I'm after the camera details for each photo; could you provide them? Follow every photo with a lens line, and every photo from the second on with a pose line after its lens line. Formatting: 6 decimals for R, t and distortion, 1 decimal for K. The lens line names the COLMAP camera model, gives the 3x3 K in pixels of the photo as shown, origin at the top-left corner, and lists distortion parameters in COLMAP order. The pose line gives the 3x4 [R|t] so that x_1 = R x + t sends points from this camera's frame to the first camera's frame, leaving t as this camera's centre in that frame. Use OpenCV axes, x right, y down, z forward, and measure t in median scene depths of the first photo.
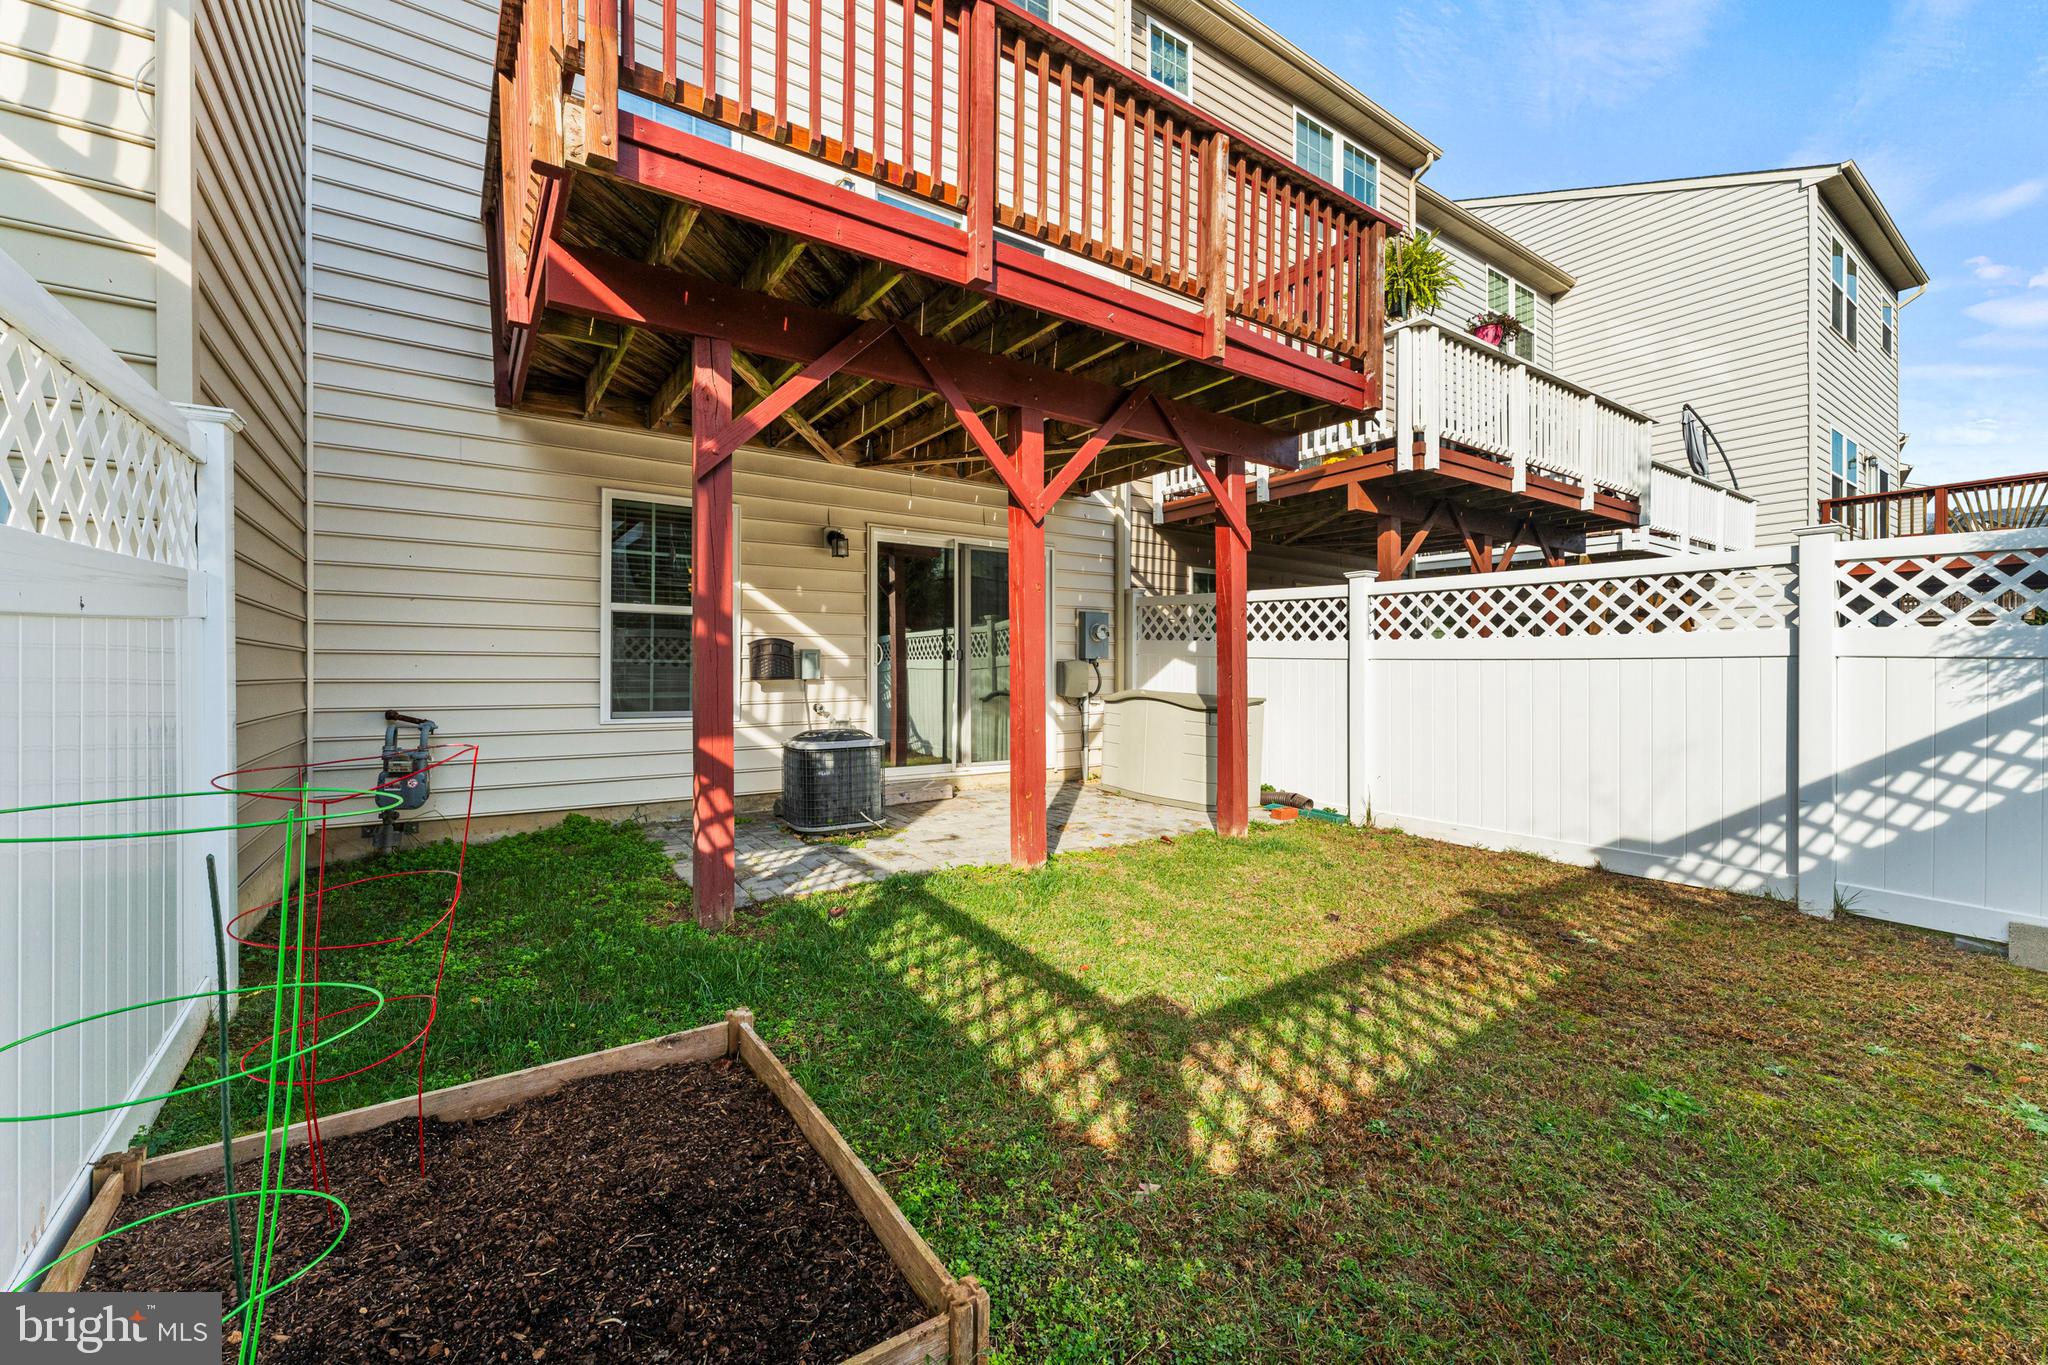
lens RADIAL K [[822.2, 0, 1026.0], [0, 822.2, 676.4], [0, 0, 1]] dist [0.002129, -0.000662]
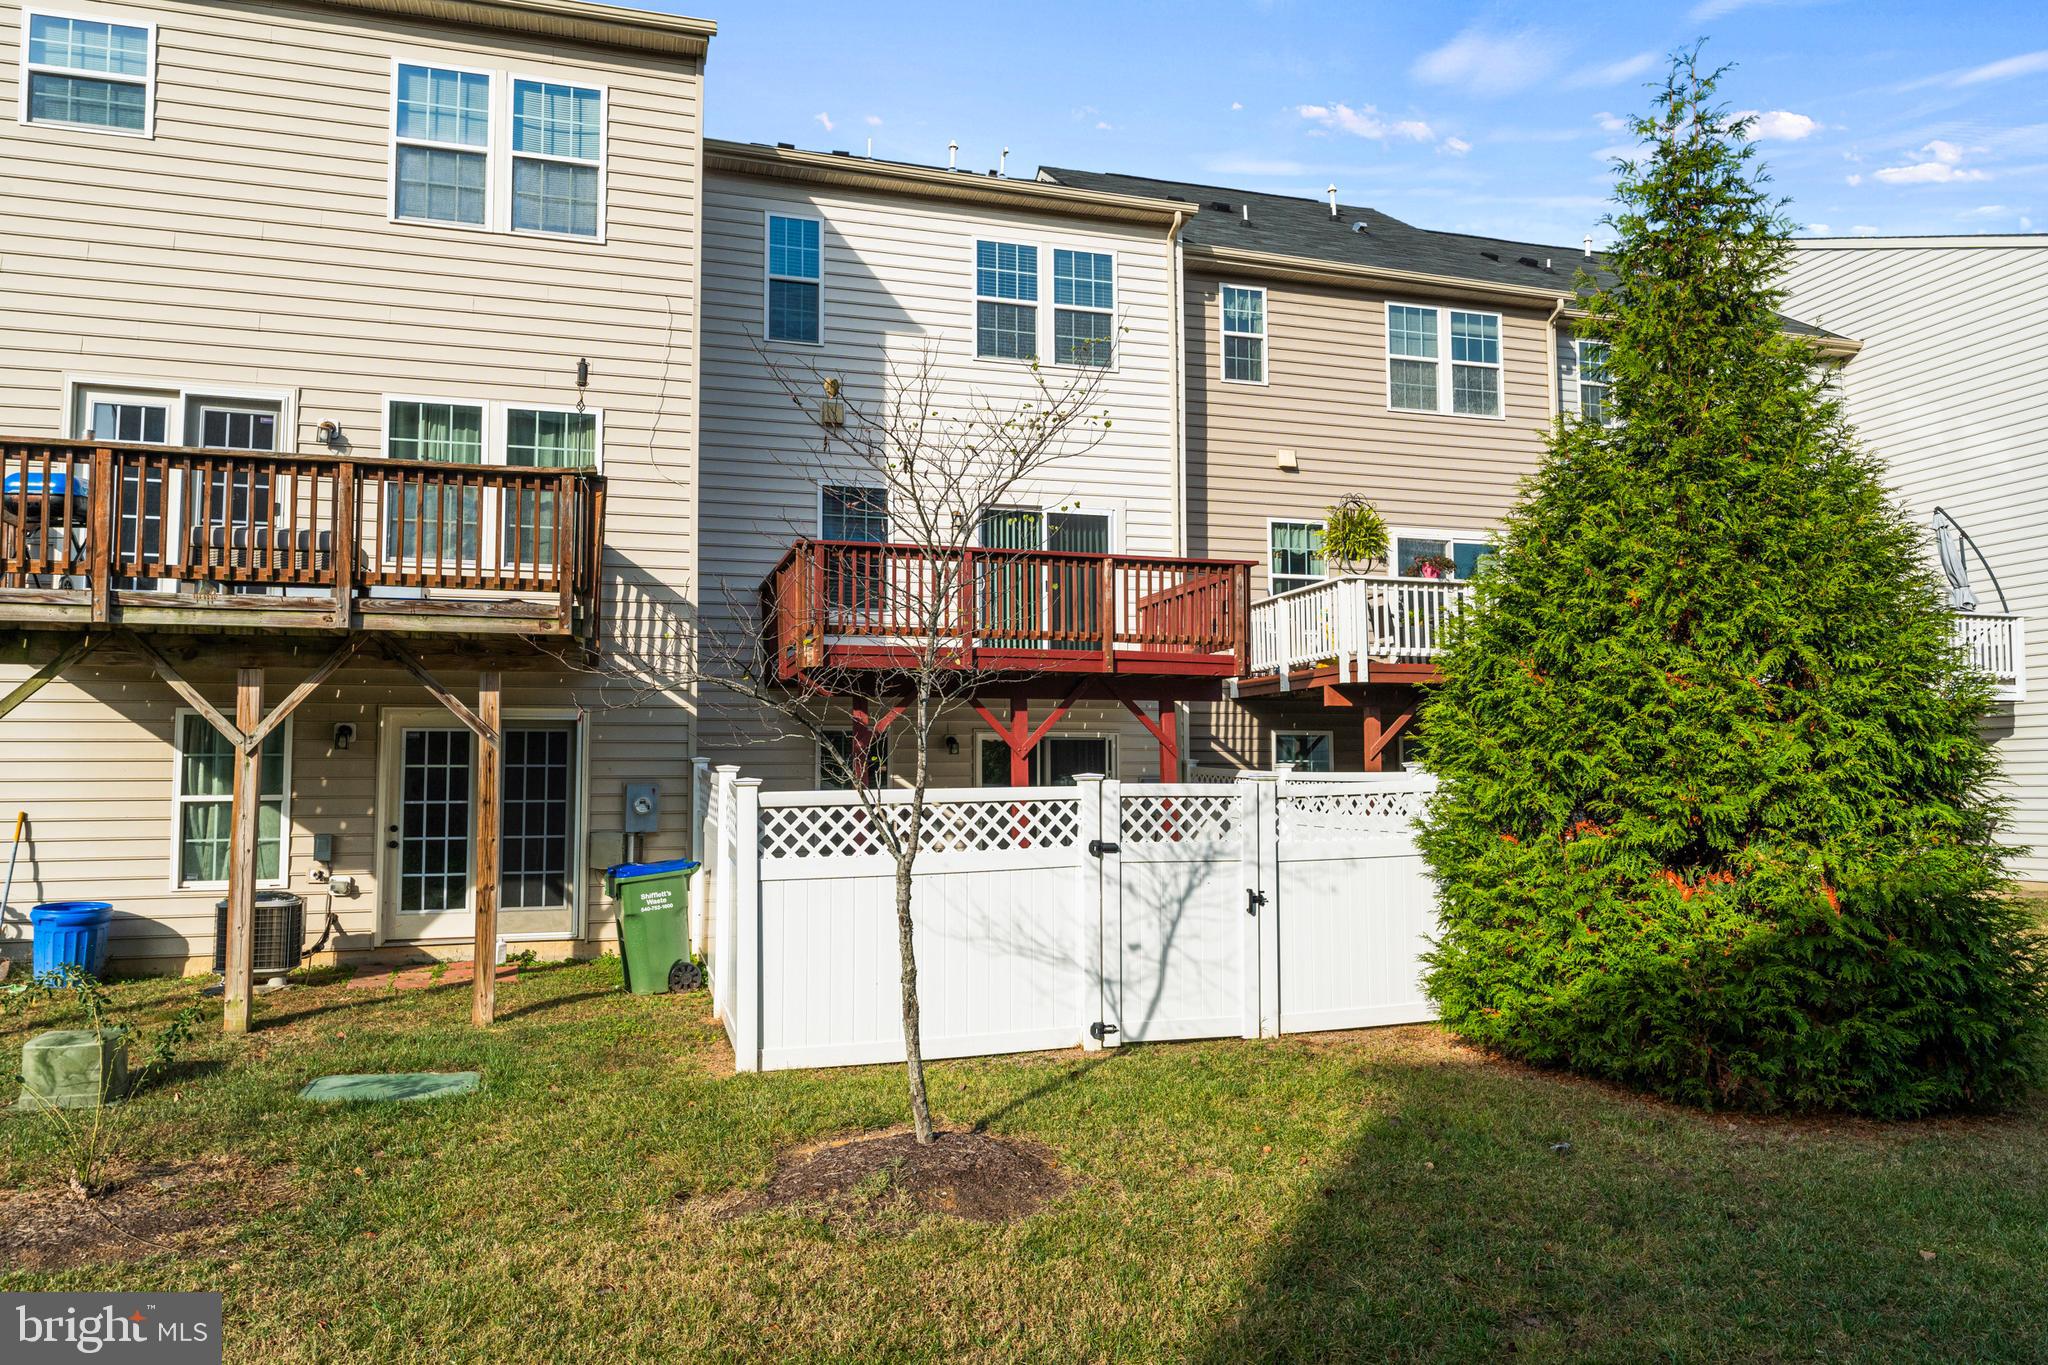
lens RADIAL K [[1323.5, 0, 1024.4], [0, 1323.5, 692.2], [0, 0, 1]] dist [0.006126, -0.002213]
pose [[0.952761, -0.027407, -0.302481, 0.440881], [0.004640, 0.997117, -0.075731, -0.049790], [0.303685, 0.070750, 0.950142, -0.891557]]
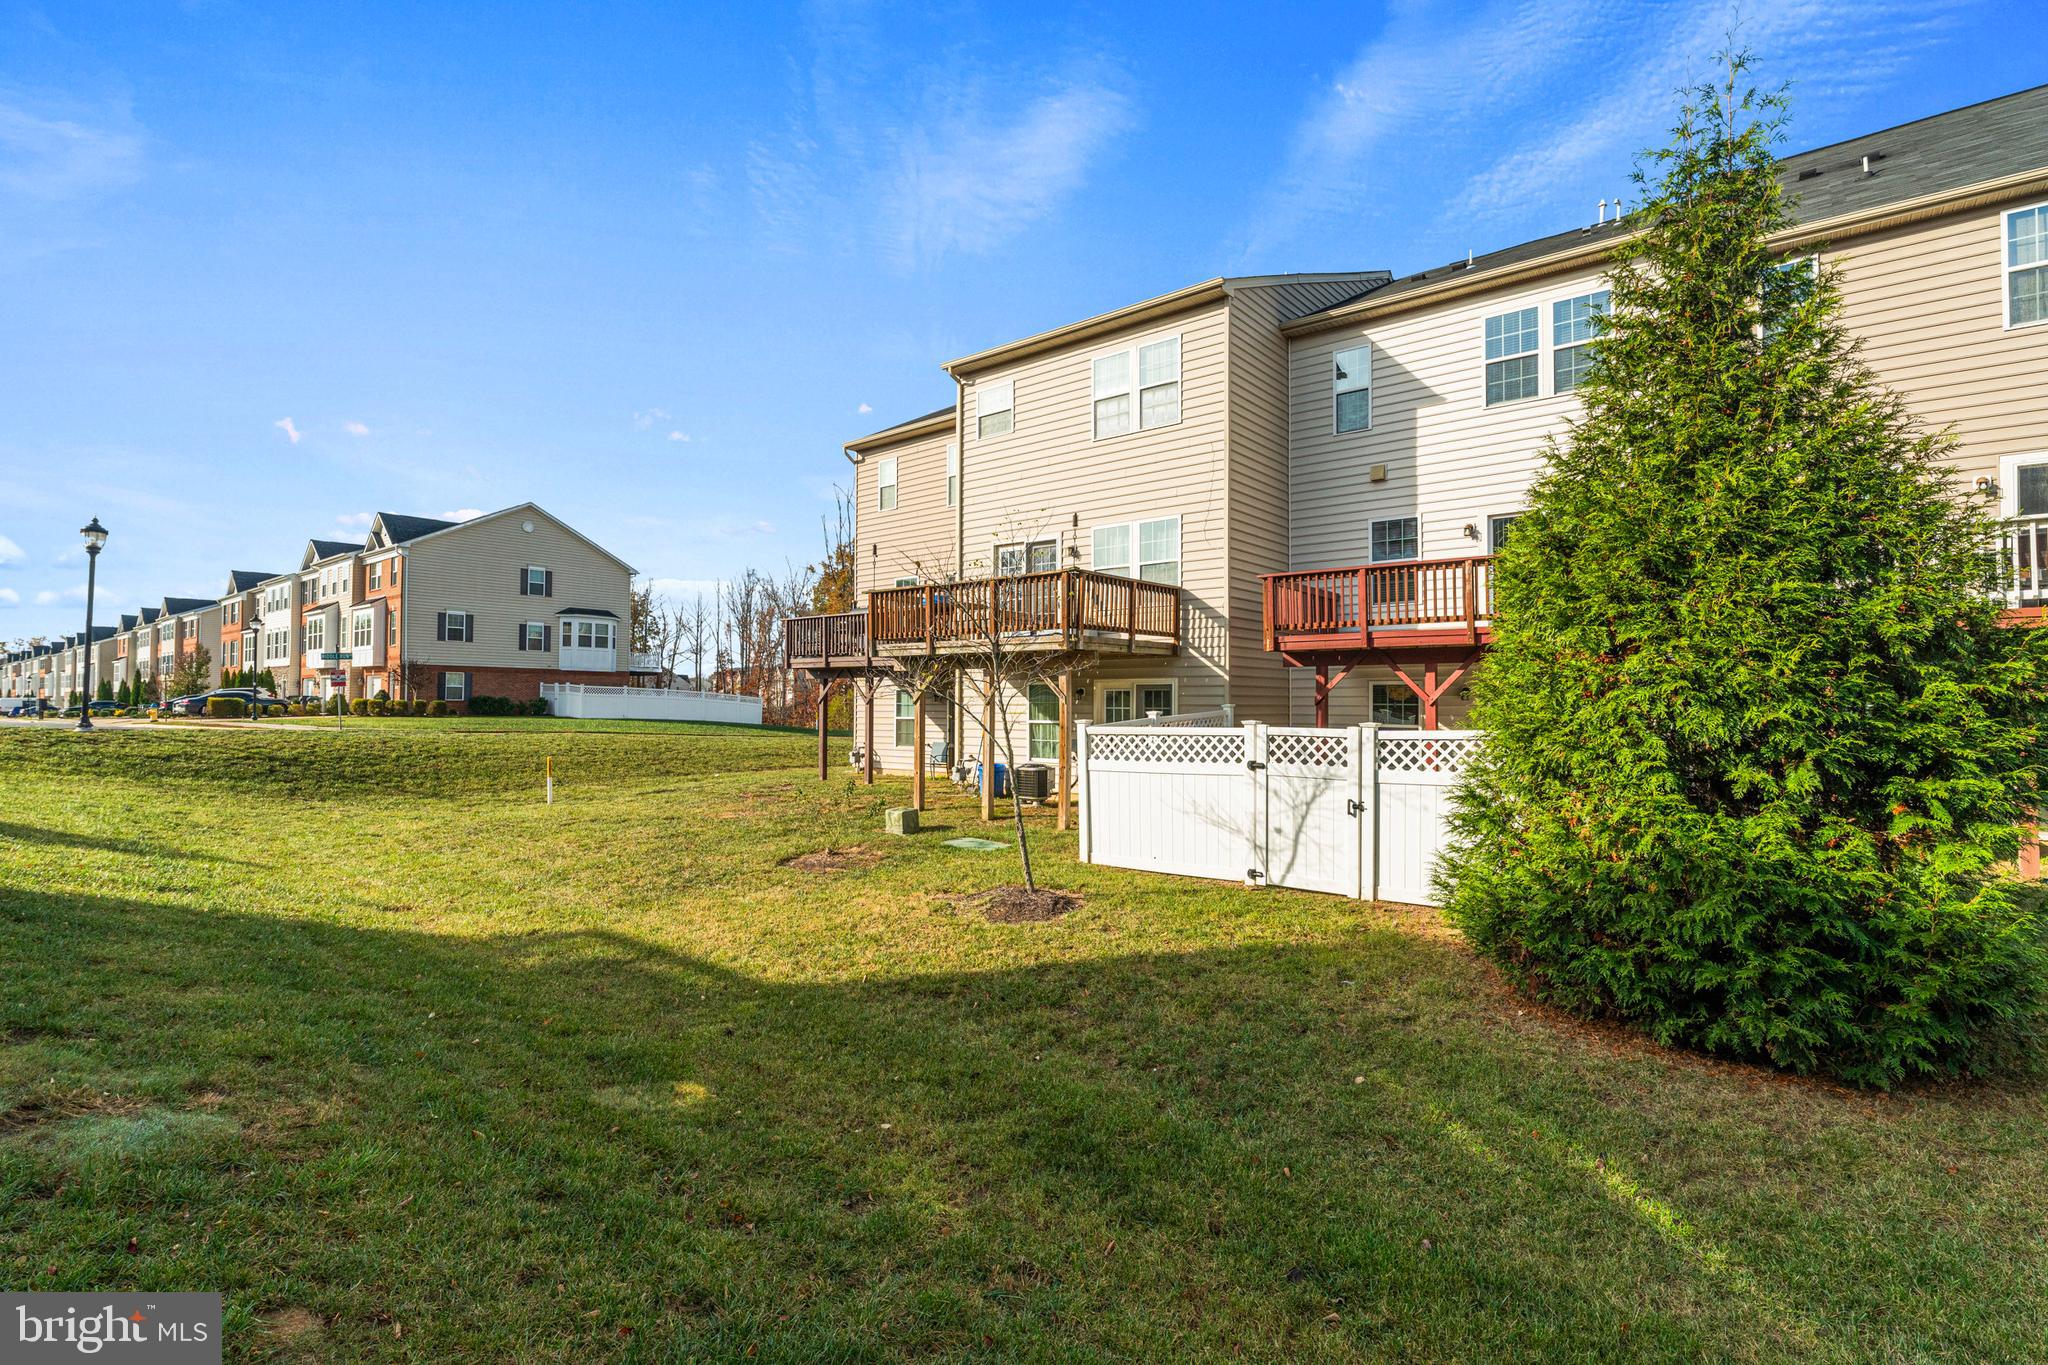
lens RADIAL K [[967.7, 0, 1020.2], [0, 967.7, 684.3], [0, 0, 1]] dist [-0.005191, -0.000545]
pose [[0.260892, -0.020628, -0.965148, 1.264200], [-0.019152, 0.999464, -0.026539, -0.071322], [0.965178, 0.025408, 0.260357, -0.521617]]
